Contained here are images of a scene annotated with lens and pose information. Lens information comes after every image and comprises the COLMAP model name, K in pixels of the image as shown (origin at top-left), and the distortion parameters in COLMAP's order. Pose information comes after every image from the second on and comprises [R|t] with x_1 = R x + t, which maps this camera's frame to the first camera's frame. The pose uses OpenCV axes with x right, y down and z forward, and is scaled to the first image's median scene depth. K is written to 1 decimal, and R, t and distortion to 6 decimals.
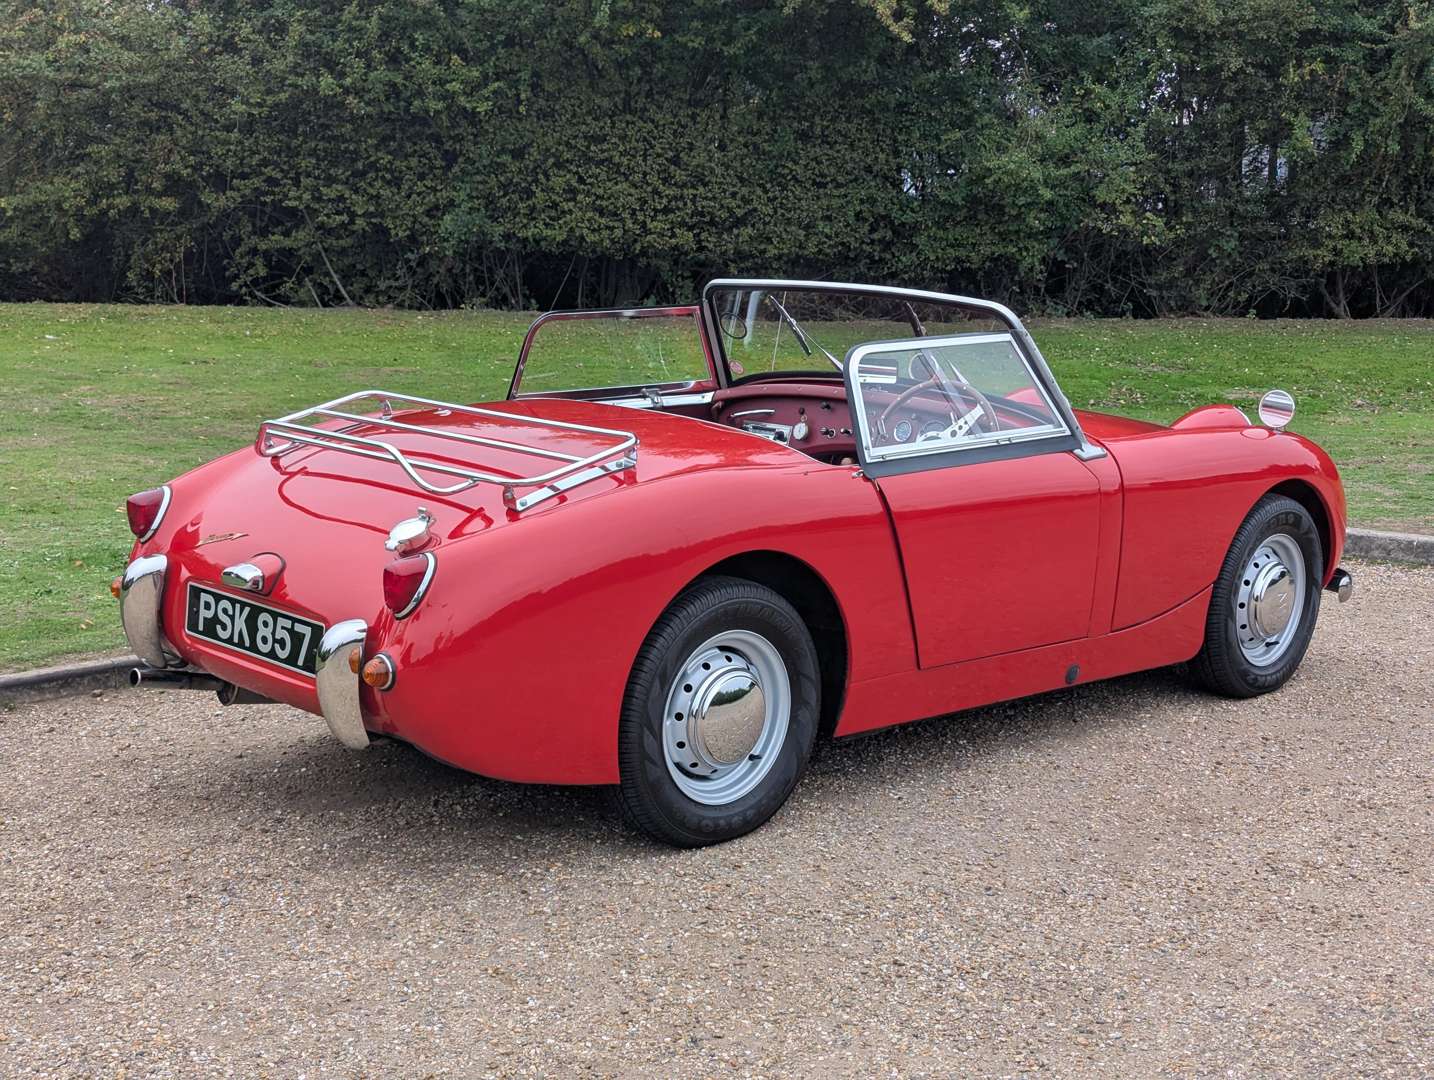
lens RADIAL K [[2000.3, 0, 727.9], [0, 2000.3, 538.1], [0, 0, 1]] dist [0.037206, 0.000000]
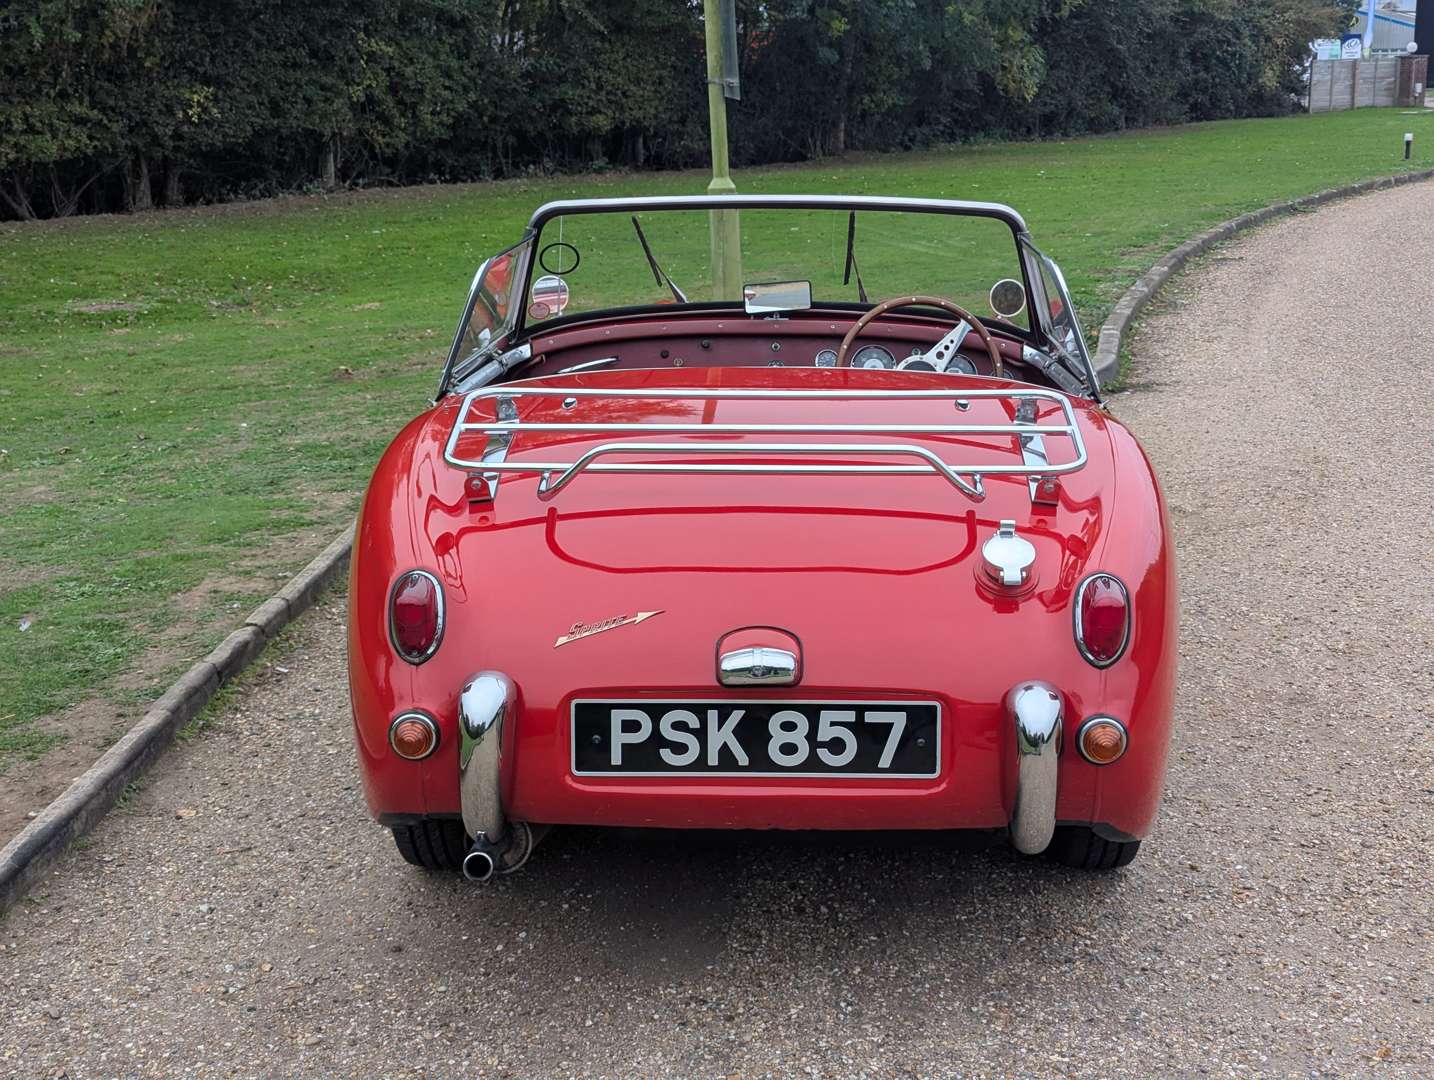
lens RADIAL K [[2000.3, 0, 723.3], [0, 2000.3, 536.7], [0, 0, 1]] dist [0.037206, 0.000000]
pose [[0.703882, -0.177010, 0.687908, -0.693212], [0.140985, 0.984000, 0.108940, -0.098373], [-0.696185, 0.020304, 0.717575, 0.497746]]
